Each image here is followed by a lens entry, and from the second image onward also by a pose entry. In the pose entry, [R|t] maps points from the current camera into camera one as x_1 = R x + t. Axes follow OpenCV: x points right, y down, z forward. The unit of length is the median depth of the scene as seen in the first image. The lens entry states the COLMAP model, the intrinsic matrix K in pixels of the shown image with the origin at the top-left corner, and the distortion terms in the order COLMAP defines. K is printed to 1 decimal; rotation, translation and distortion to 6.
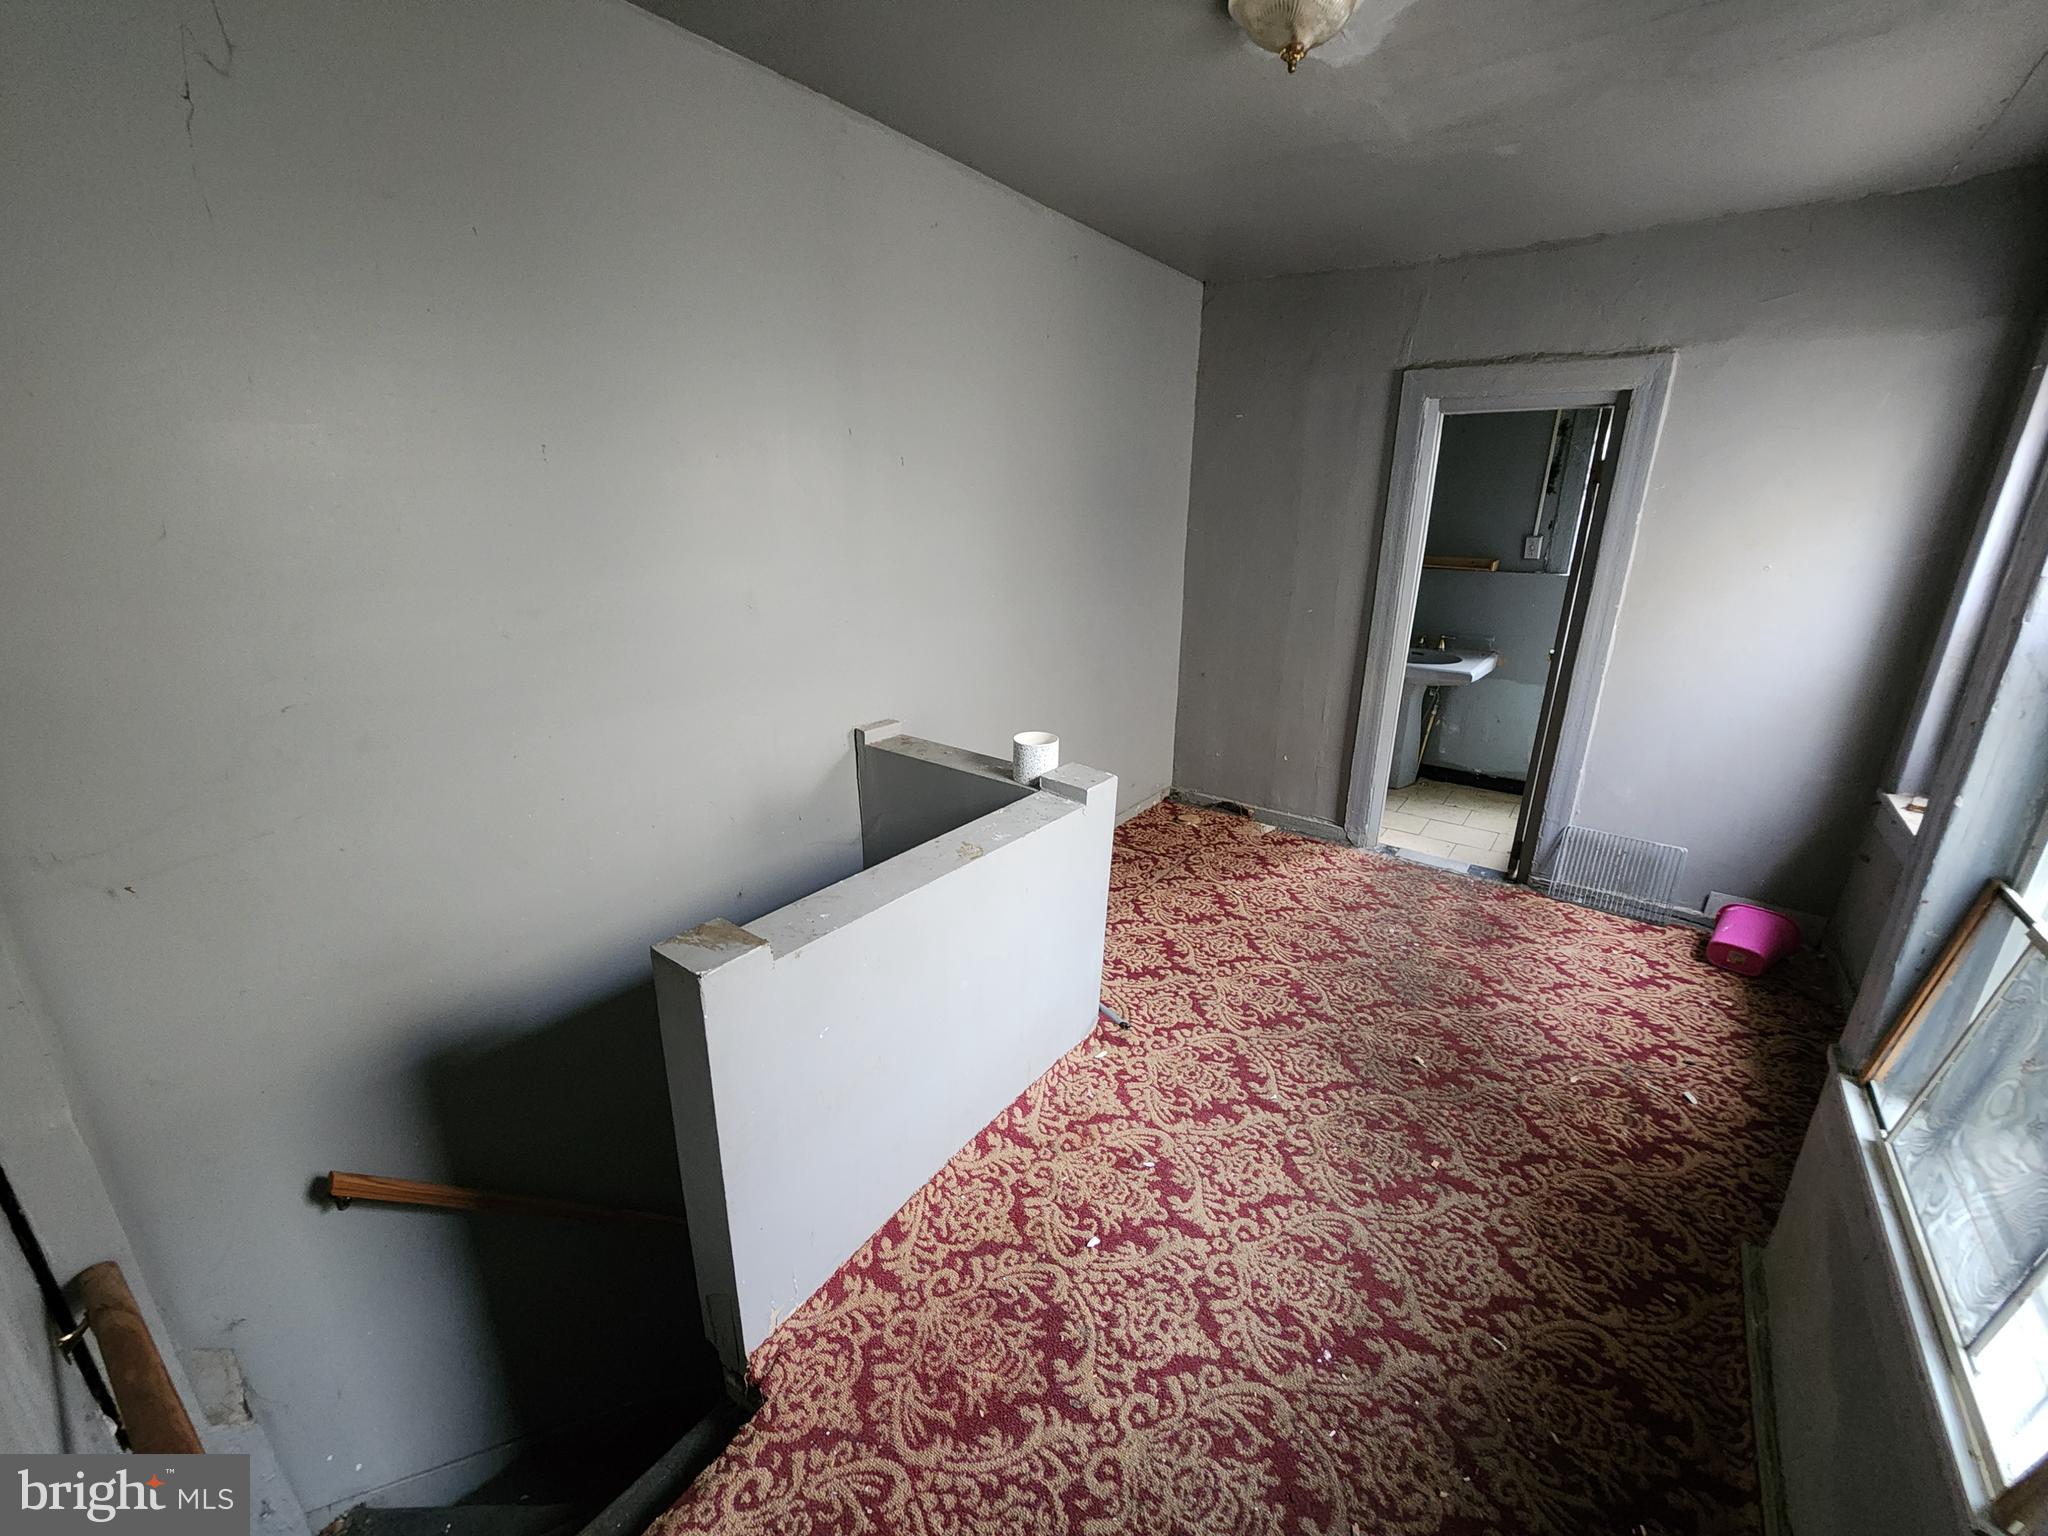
lens RADIAL K [[840.8, 0, 1032.5], [0, 840.8, 771.4], [0, 0, 1]] dist [-0.004739, 0.003772]
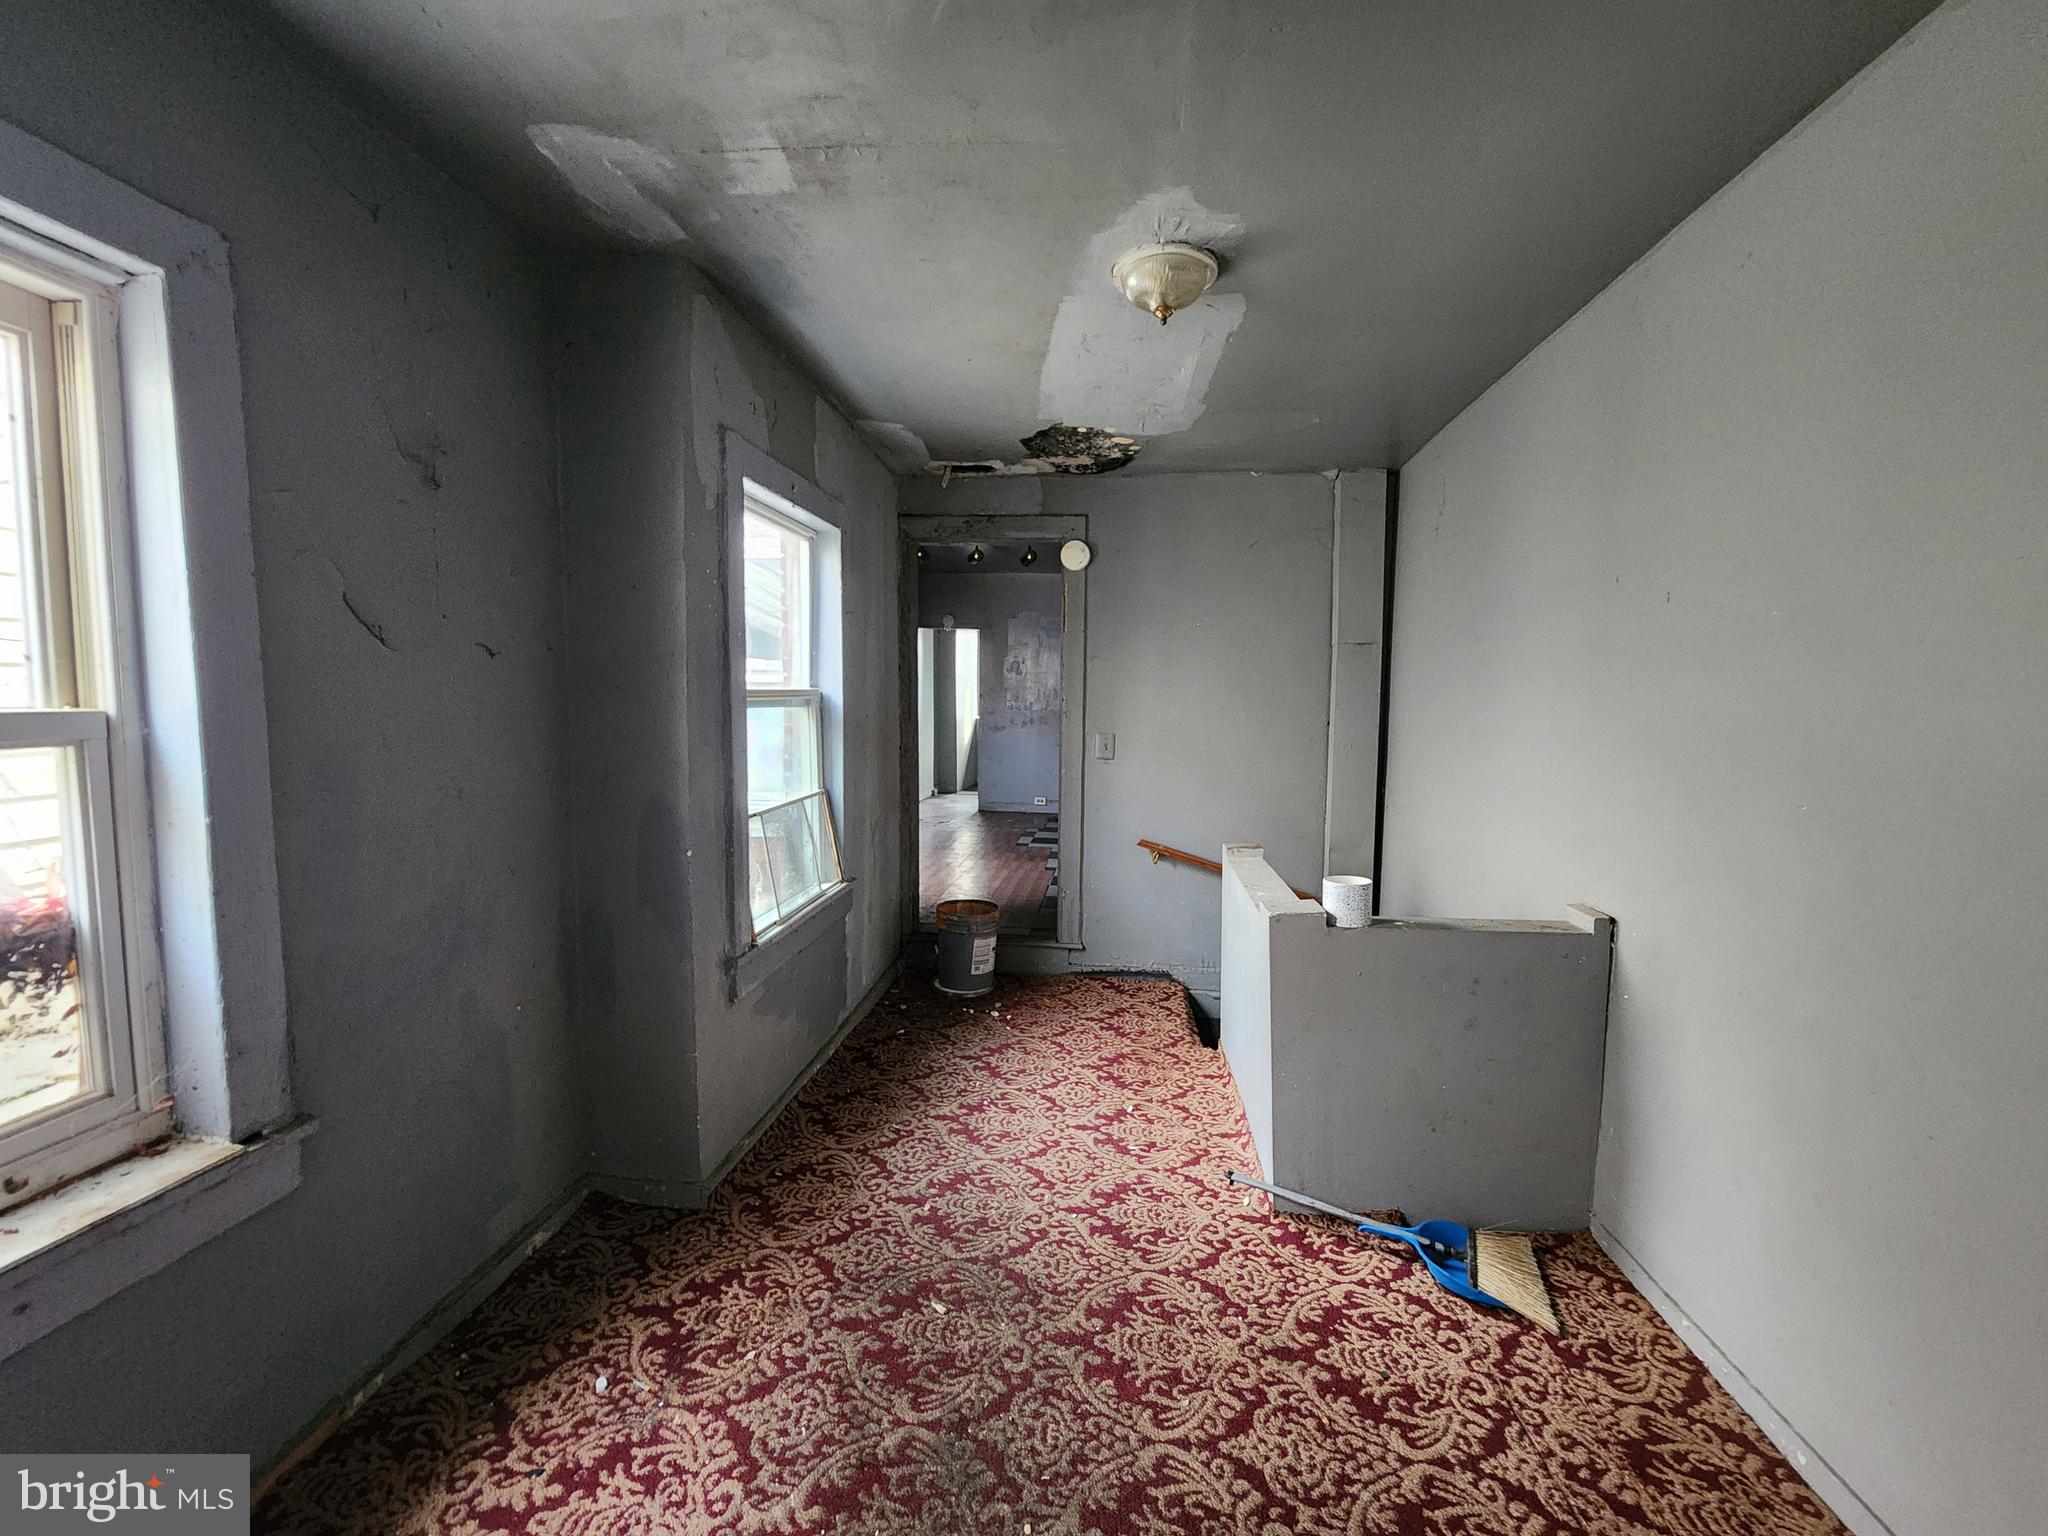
lens RADIAL K [[840.8, 0, 1032.5], [0, 840.8, 771.4], [0, 0, 1]] dist [-0.004739, 0.003772]
pose [[-0.865915, 0.019903, -0.499795, 0.821563], [-0.173513, 0.925210, 0.337462, -0.428643], [0.469131, 0.378934, -0.797700, 1.578241]]
